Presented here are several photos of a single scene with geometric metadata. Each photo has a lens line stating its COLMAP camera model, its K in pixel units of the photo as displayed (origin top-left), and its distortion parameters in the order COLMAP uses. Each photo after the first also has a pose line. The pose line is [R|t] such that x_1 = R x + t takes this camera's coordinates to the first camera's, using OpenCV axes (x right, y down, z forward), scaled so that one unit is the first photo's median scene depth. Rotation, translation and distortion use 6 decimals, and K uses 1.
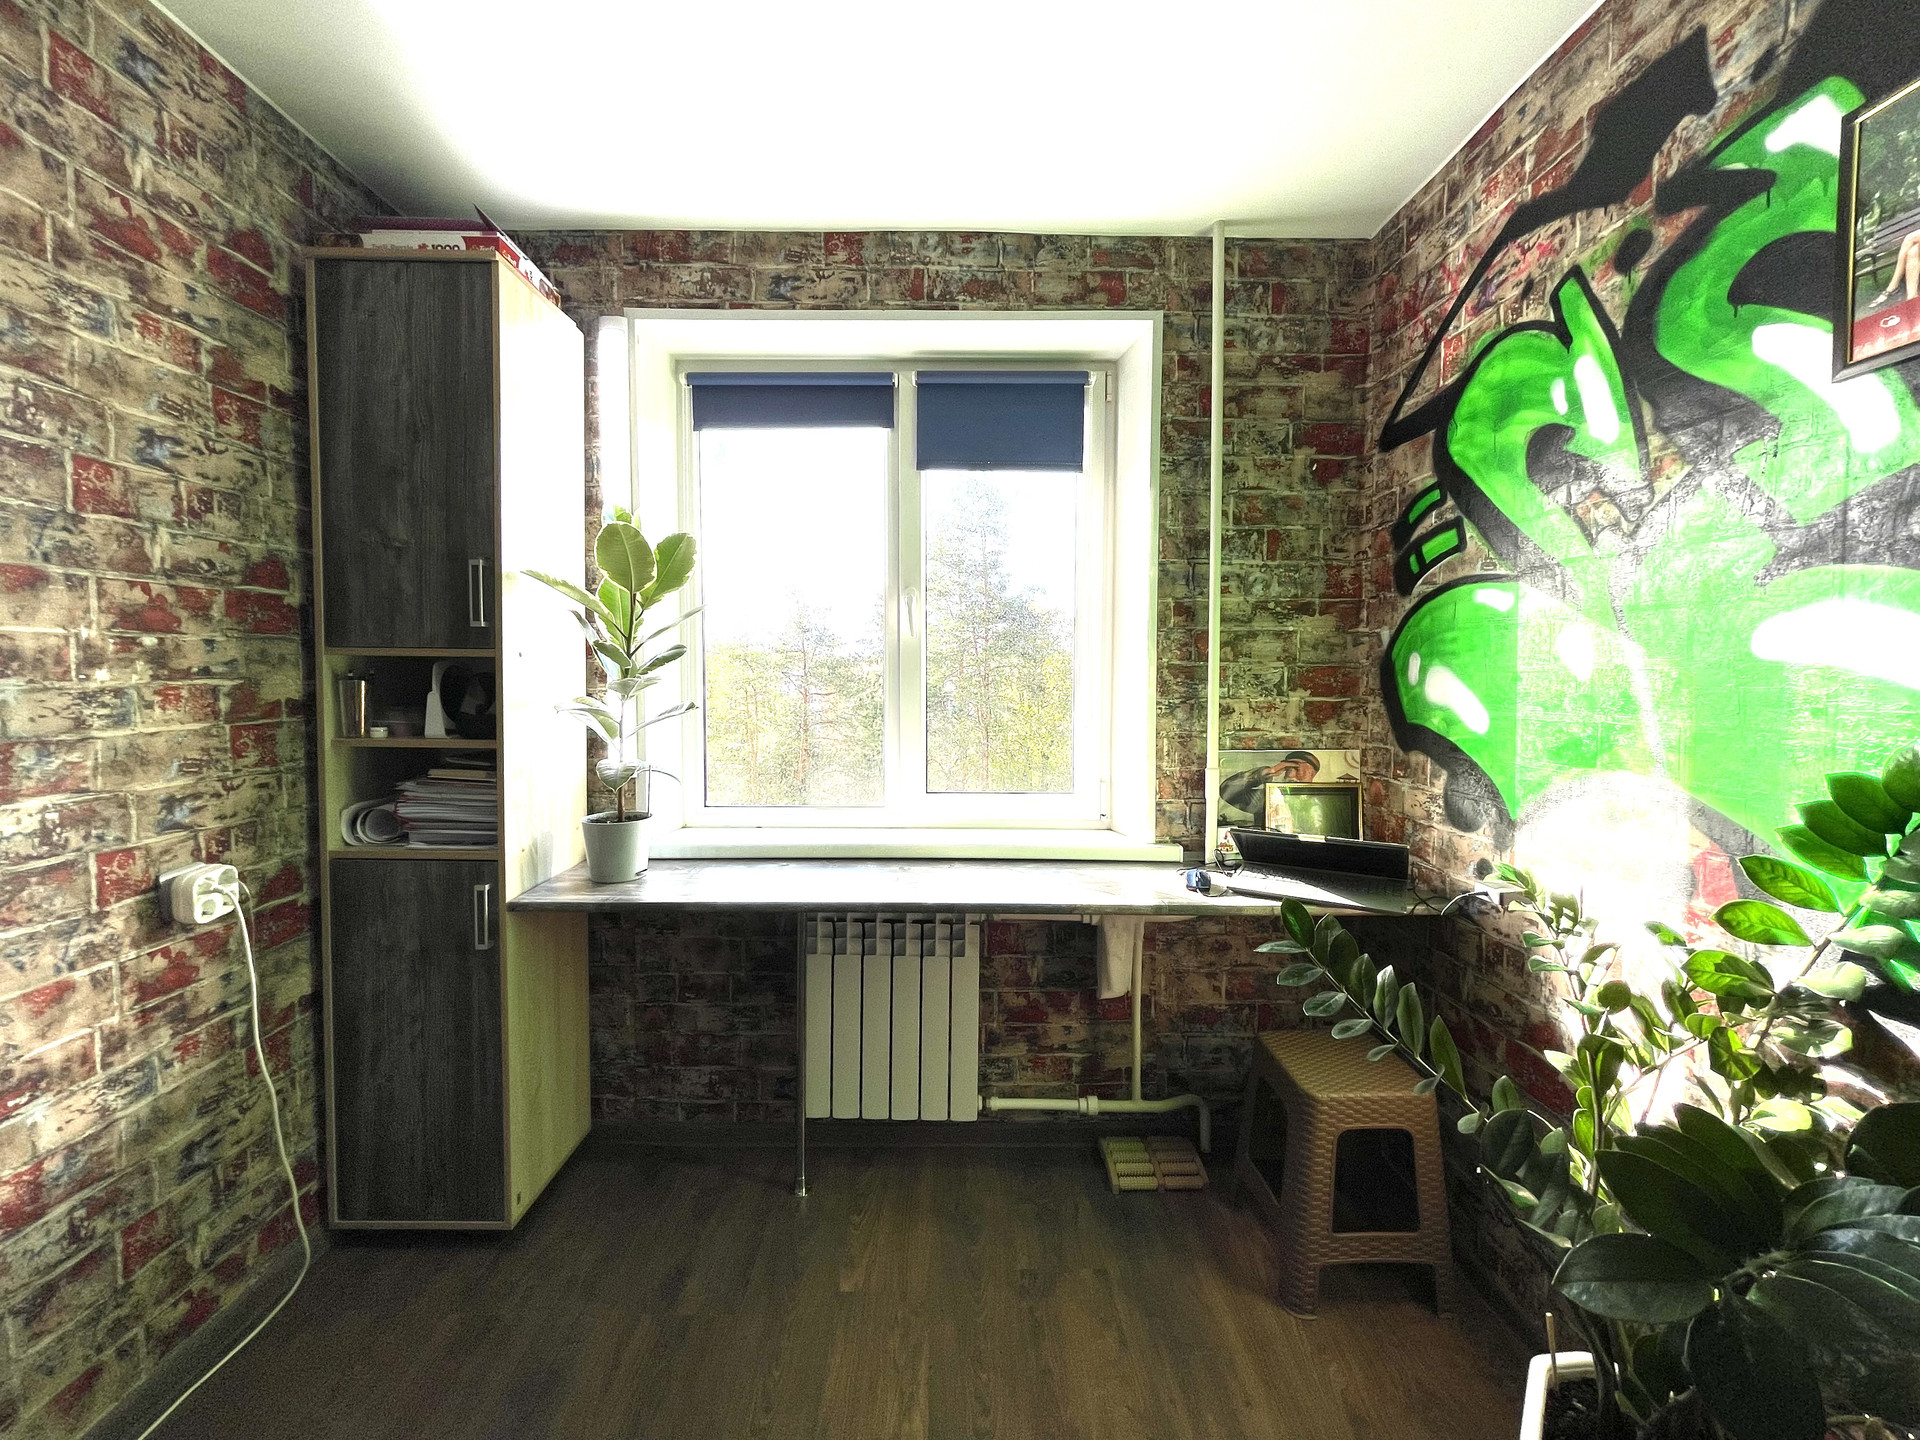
lens RADIAL K [[776.9, 0, 954.4], [0, 776.9, 719.7], [0, 0, 1]] dist [-0.000710, 0.000240]
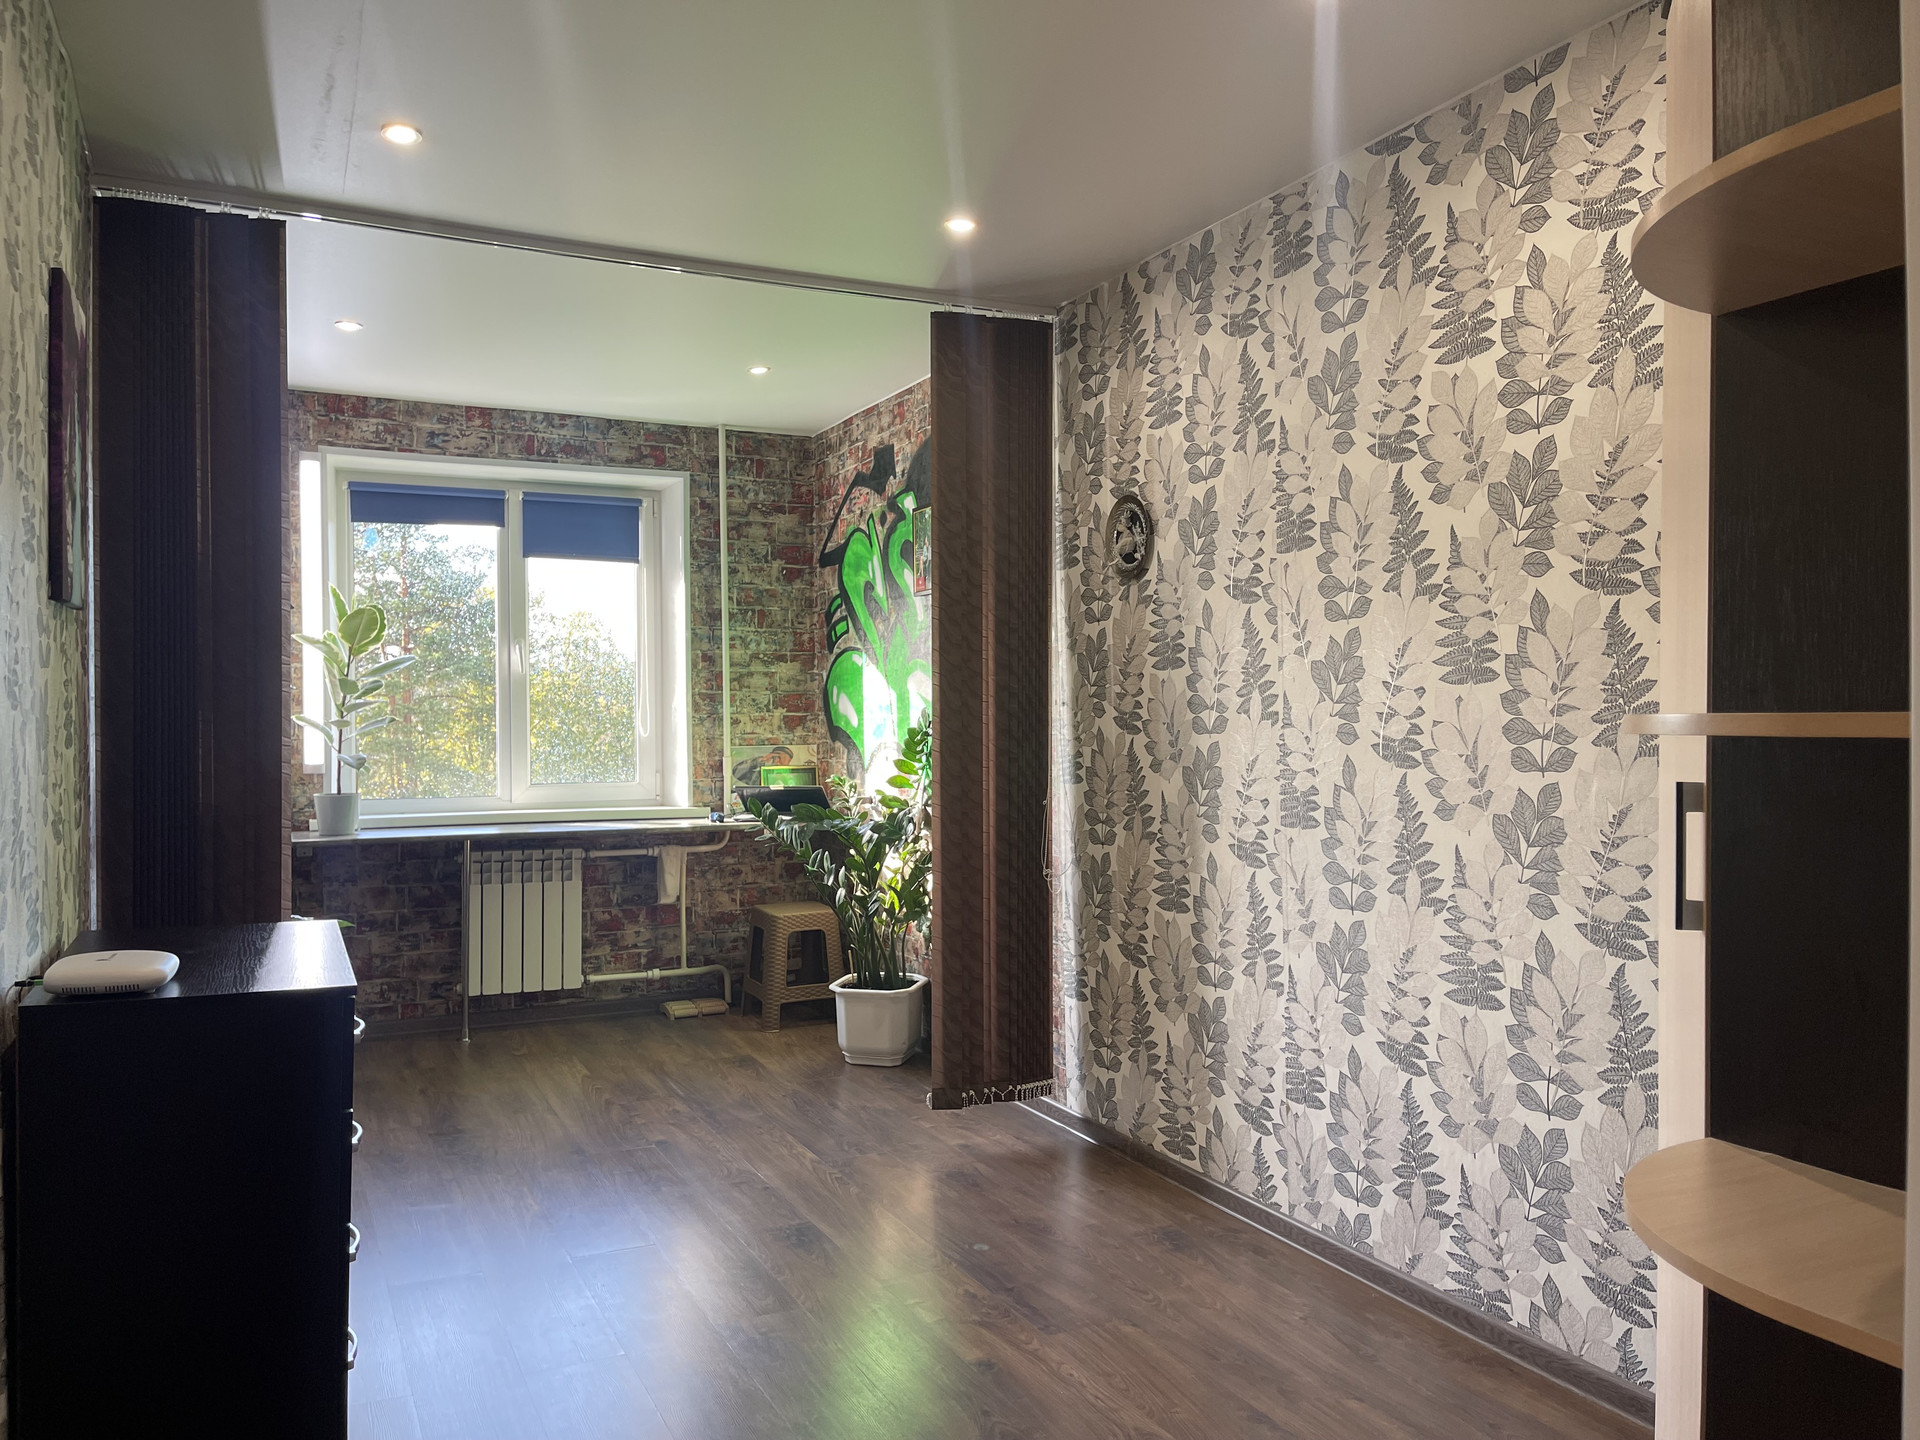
lens RADIAL K [[1463.6, 0, 970.7], [0, 1463.6, 726.0], [0, 0, 1]] dist [0.050846, -0.056090]
pose [[0.907387, -0.009821, 0.420182, -0.480711], [0.029955, 0.998696, -0.041345, 0.137979], [-0.419227, 0.050102, 0.906498, -1.952640]]
